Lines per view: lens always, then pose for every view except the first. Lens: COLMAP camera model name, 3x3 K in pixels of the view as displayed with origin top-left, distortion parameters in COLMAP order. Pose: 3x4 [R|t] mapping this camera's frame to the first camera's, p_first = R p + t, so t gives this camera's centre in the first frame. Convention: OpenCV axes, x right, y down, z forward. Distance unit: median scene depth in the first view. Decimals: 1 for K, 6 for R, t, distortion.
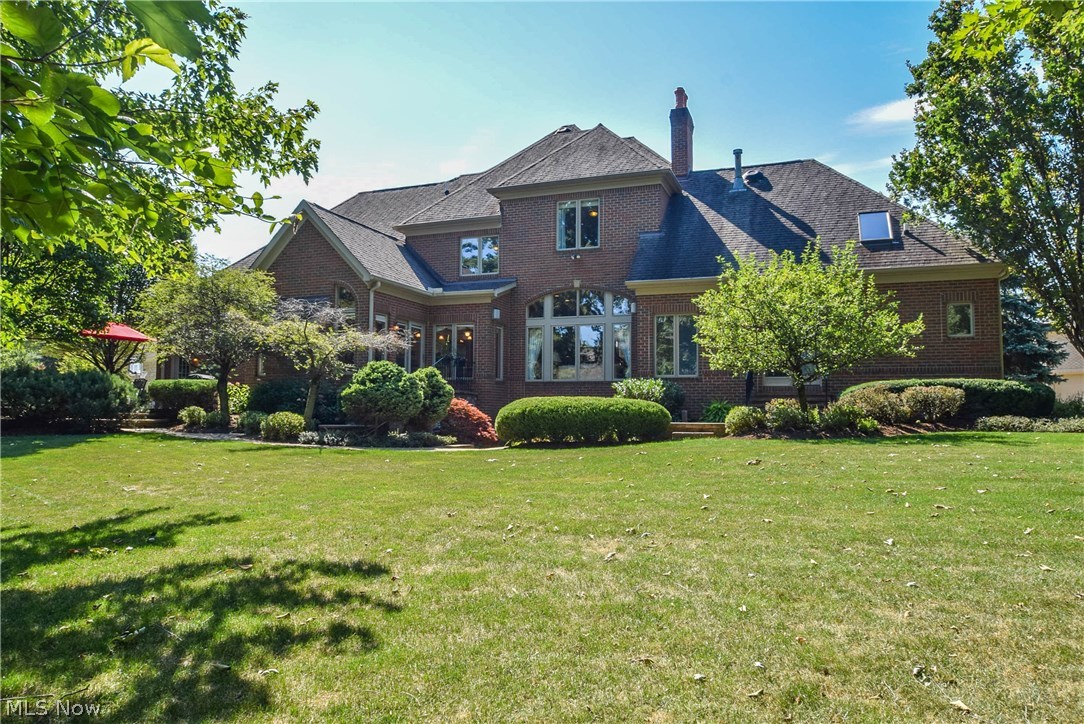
lens RADIAL K [[732.0, 0, 538.7], [0, 732.0, 376.7], [0, 0, 1]] dist [-0.052667, 0.000368]
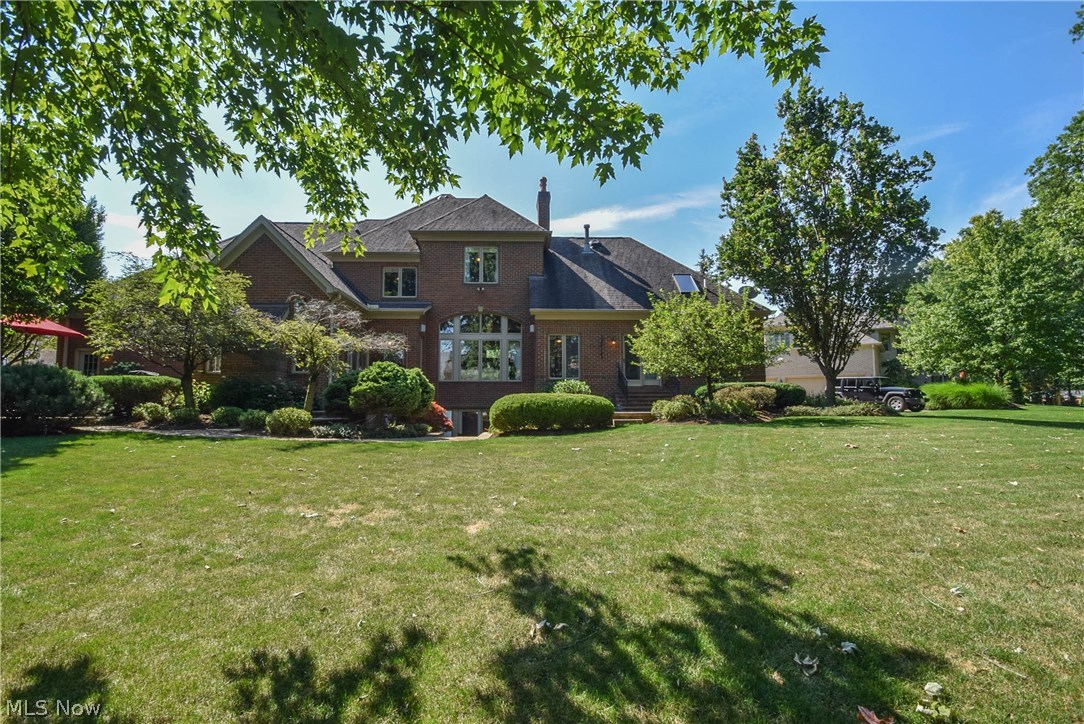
lens RADIAL K [[479.8, 0, 532.4], [0, 479.8, 366.7], [0, 0, 1]] dist [0.012843, -0.020740]
pose [[0.925172, 0.022190, 0.378899, -0.215614], [-0.011867, 0.999493, -0.029558, 0.004453], [-0.379363, 0.022850, 0.924966, 0.168569]]
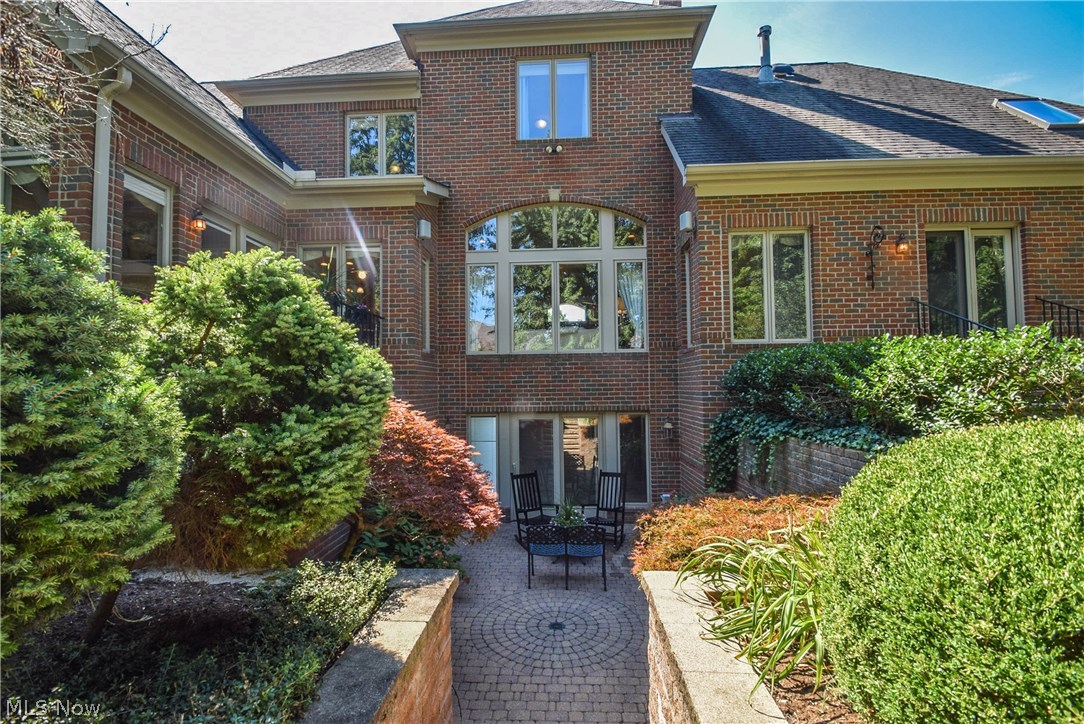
lens RADIAL K [[479.8, 0, 532.4], [0, 479.8, 366.7], [0, 0, 1]] dist [0.012843, -0.020740]
pose [[0.954496, -0.007817, 0.298122, -0.096726], [0.004245, 0.999911, 0.012627, 0.012886], [-0.298195, -0.010787, 0.954444, 0.696780]]
